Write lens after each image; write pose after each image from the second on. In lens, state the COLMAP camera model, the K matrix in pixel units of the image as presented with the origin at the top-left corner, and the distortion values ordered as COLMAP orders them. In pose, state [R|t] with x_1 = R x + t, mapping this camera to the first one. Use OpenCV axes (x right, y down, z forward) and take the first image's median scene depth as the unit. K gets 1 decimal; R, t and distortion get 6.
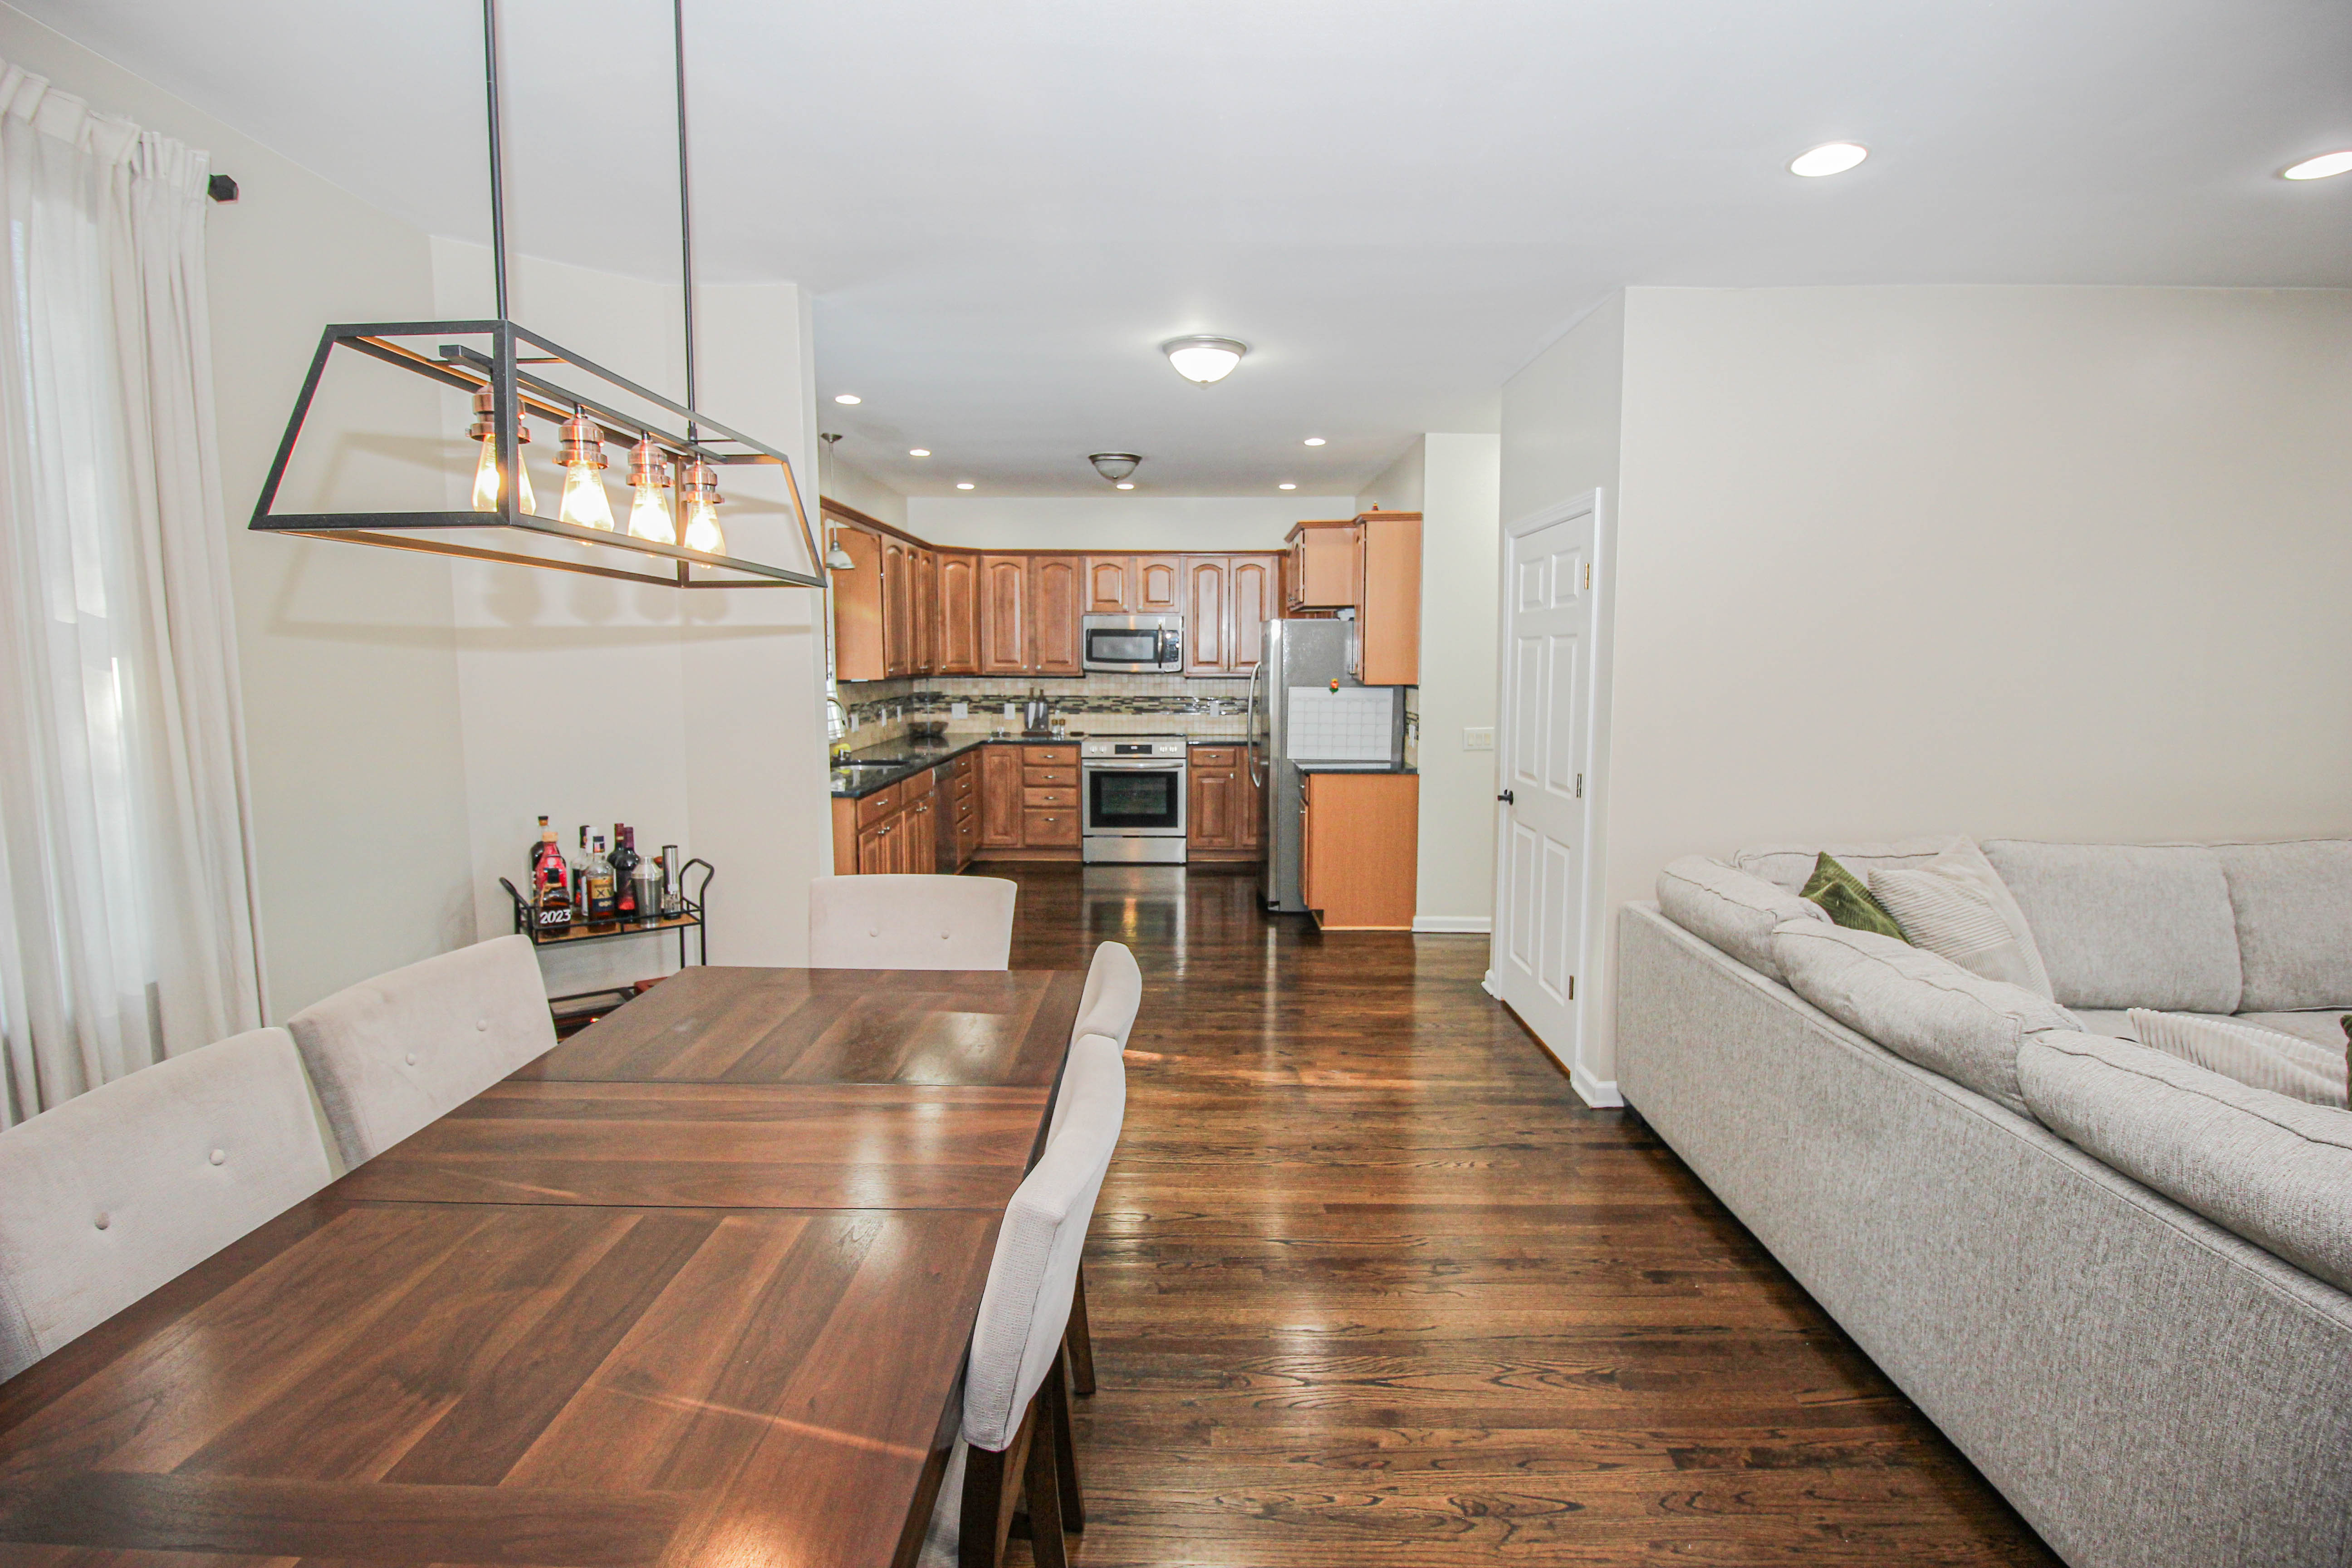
lens RADIAL K [[1214.2, 0, 1176.0], [0, 1214.2, 784.0], [0, 0, 1]] dist [-0.000639, -0.020616]
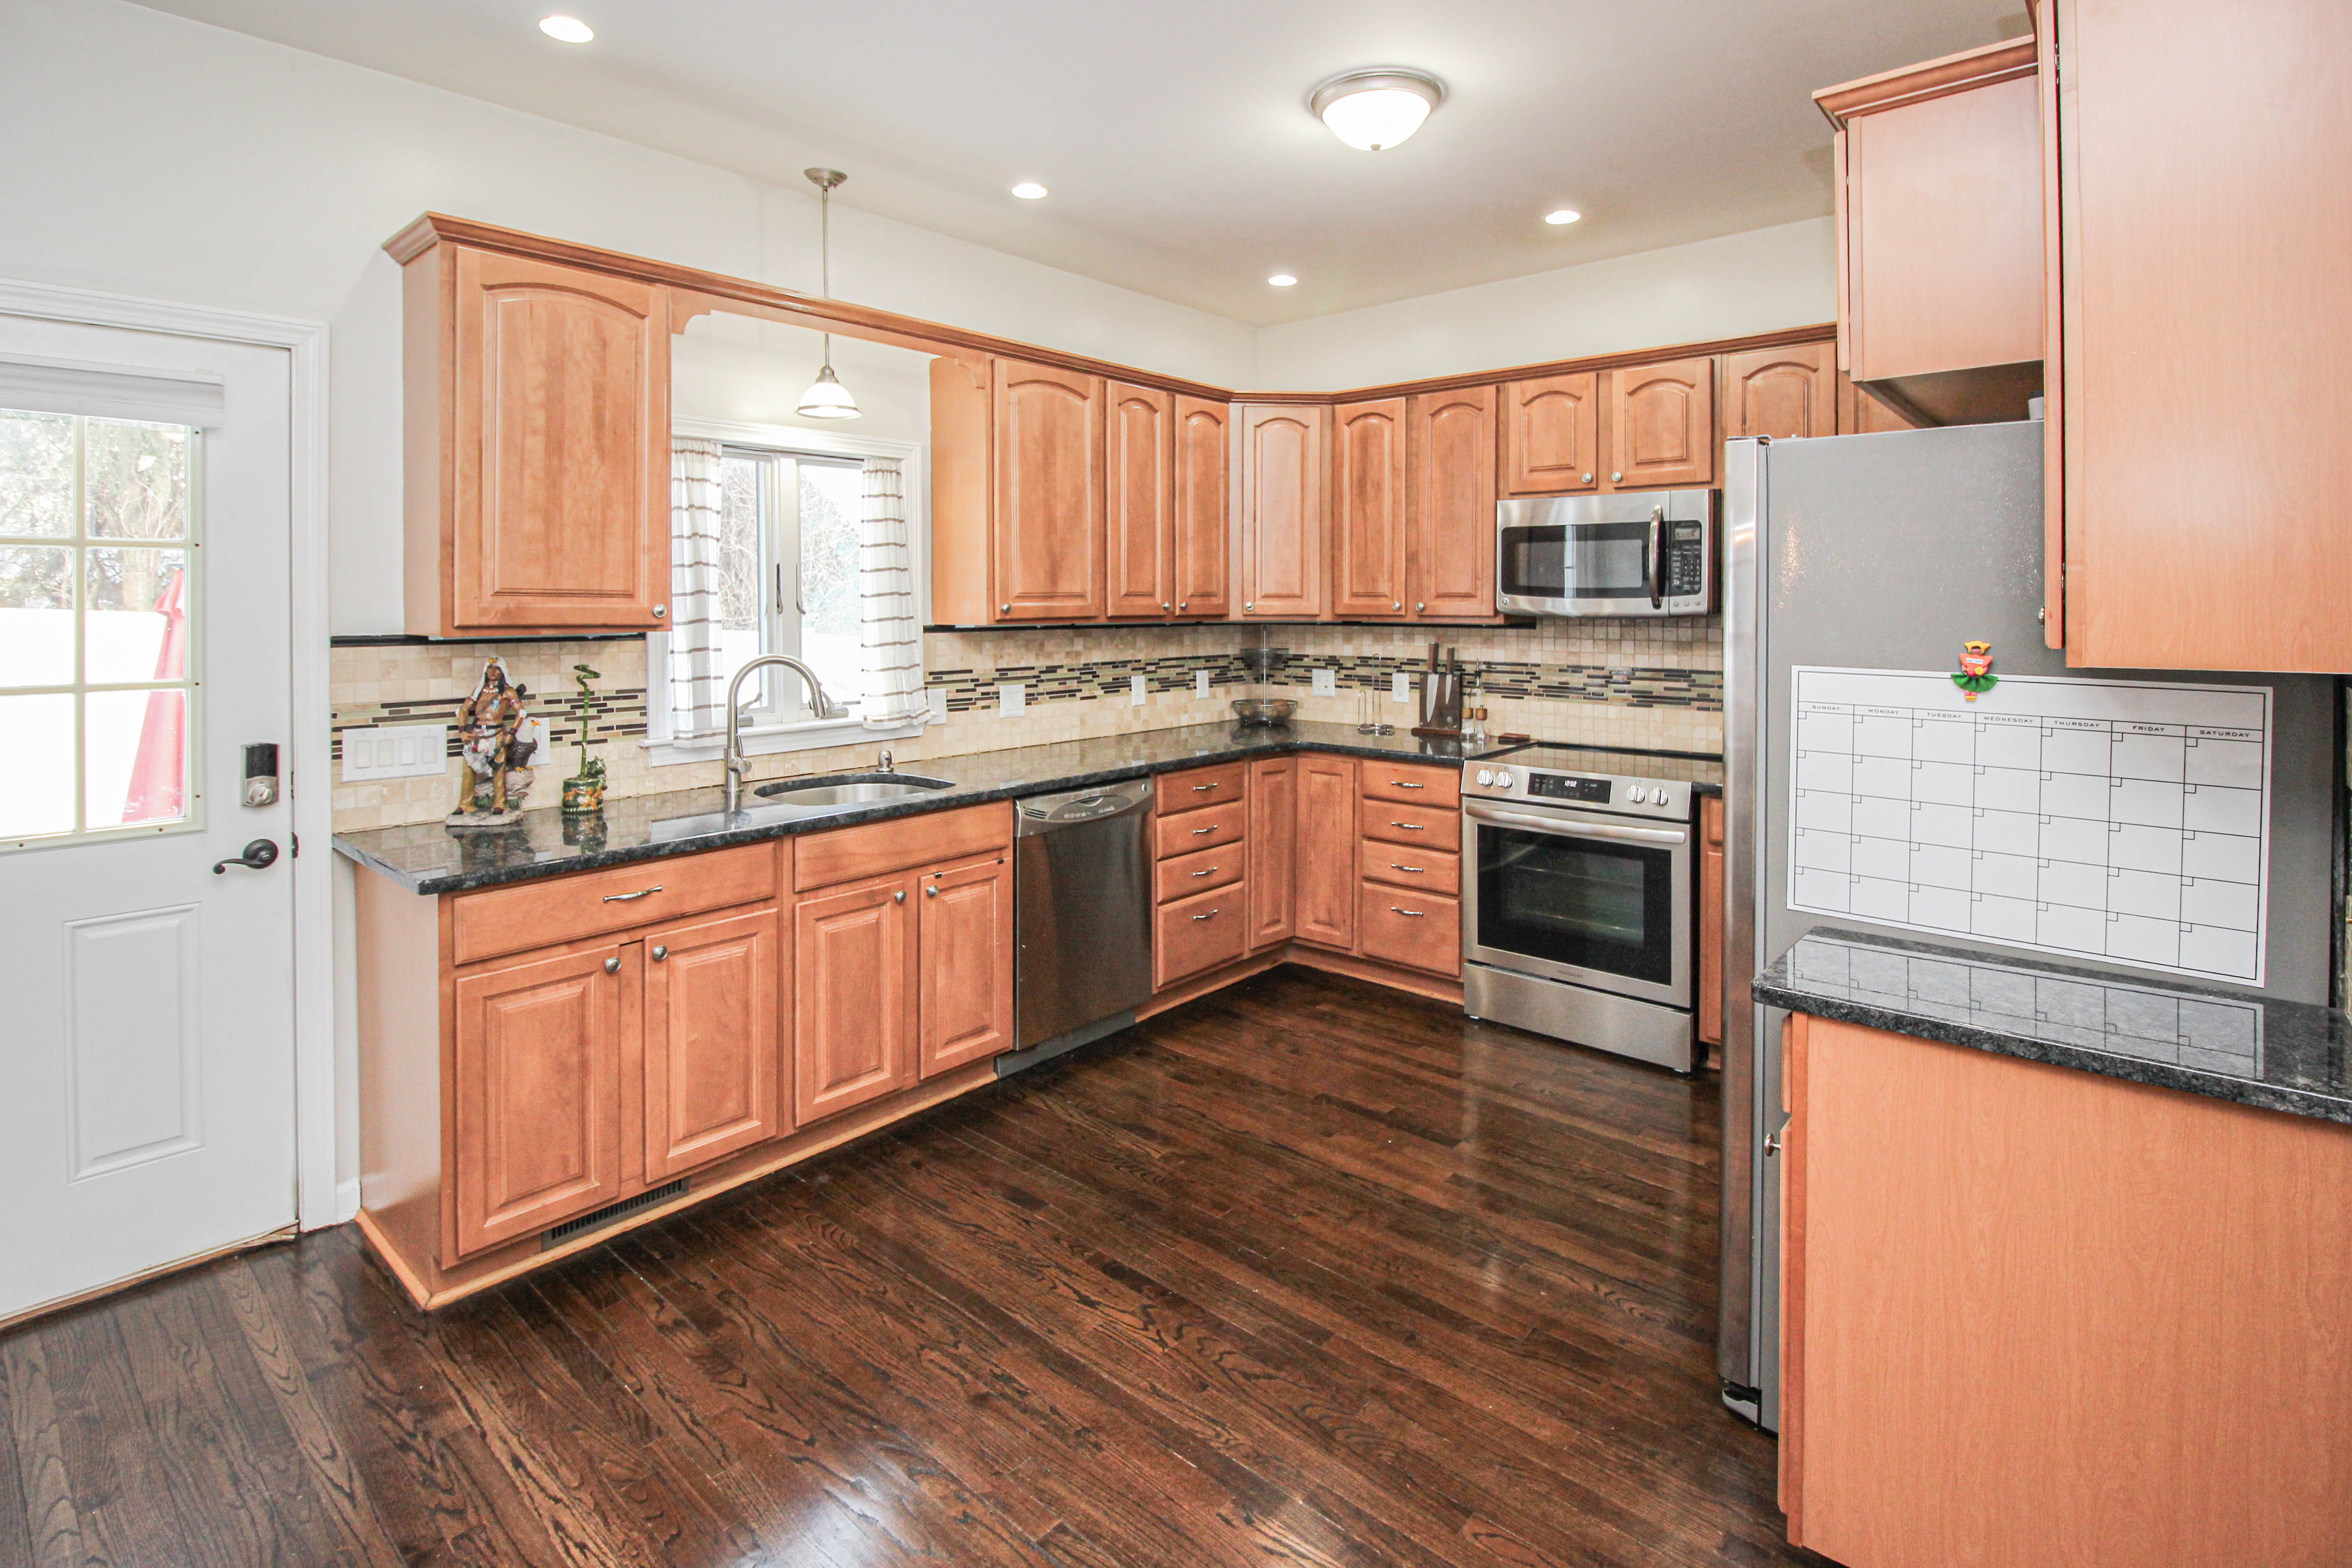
lens RADIAL K [[1100.0, 0, 1274.5], [0, 1100.0, 613.0], [0, 0, 1]] dist [-0.001112, -0.000454]
pose [[0.755278, 0.003970, -0.655393, 0.148121], [-0.069428, 0.994840, -0.073983, -0.054940], [0.651717, 0.101380, 0.751656, 0.614975]]
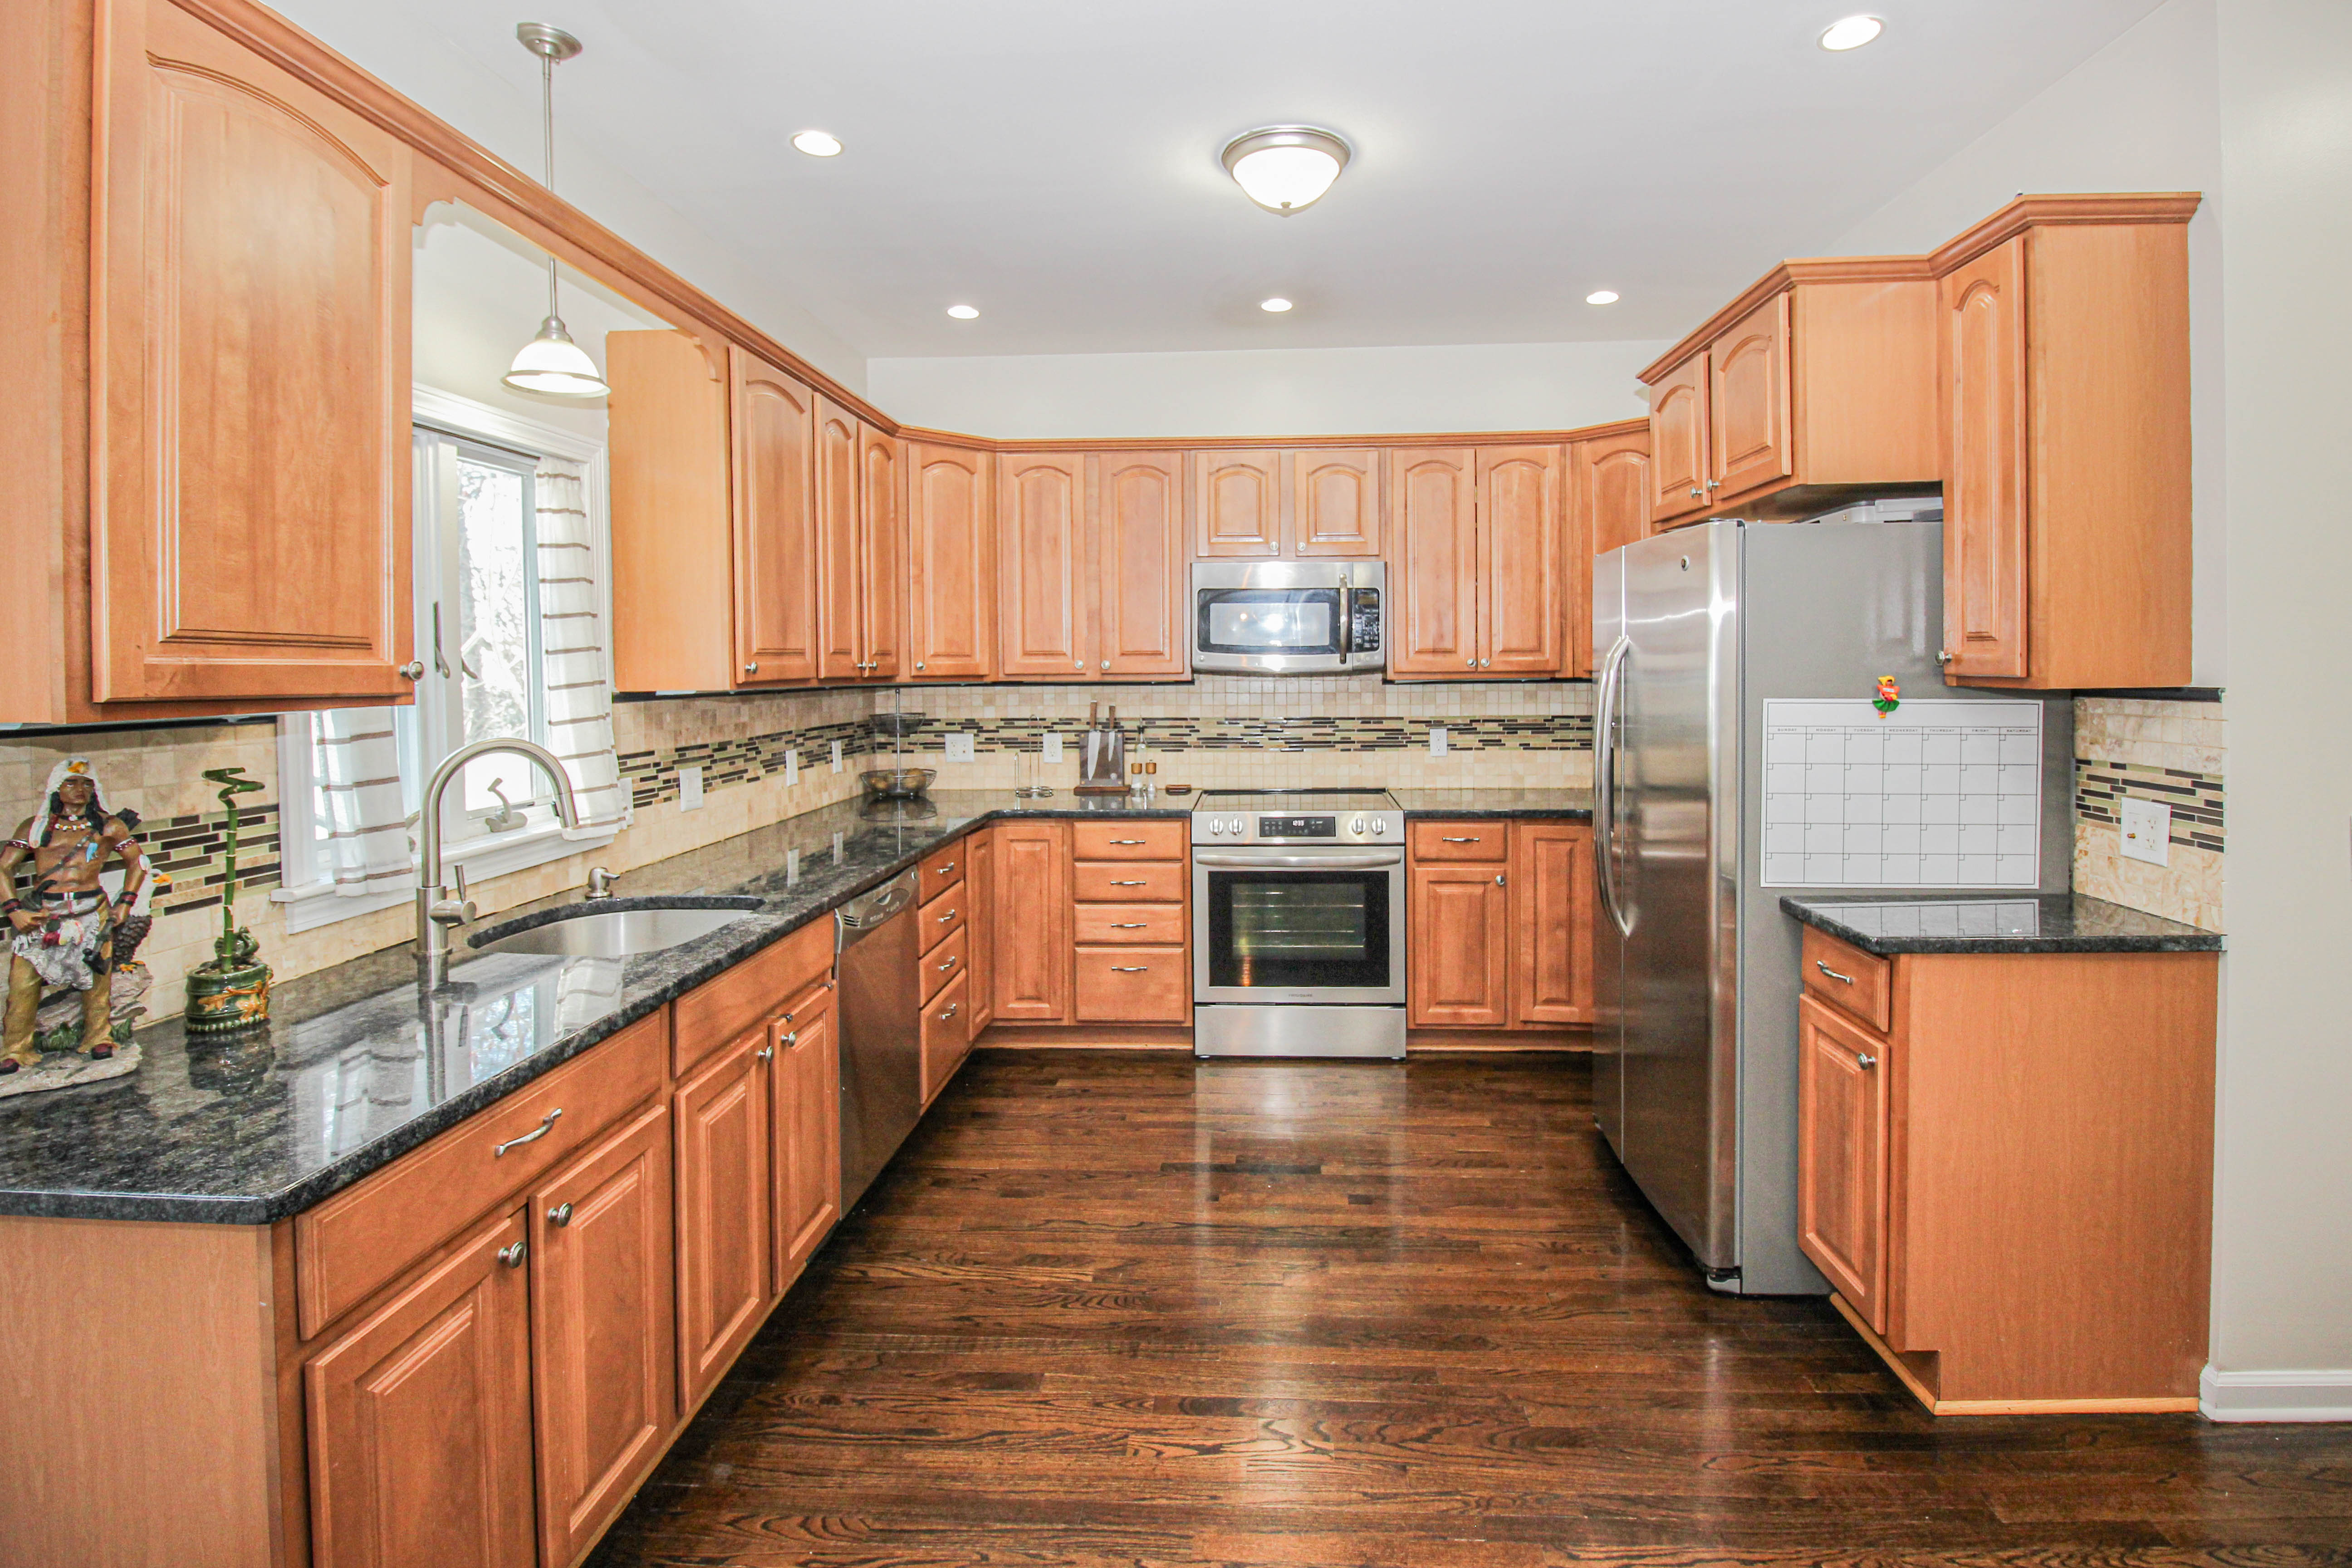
lens RADIAL K [[1054.9, 0, 1136.7], [0, 1054.9, 683.3], [0, 0, 1]] dist [0.000230, -0.007723]
pose [[0.996046, -0.010438, -0.088228, -0.061219], [0.002161, 0.995627, -0.093396, -0.046573], [0.088817, 0.092836, 0.991712, 0.562280]]
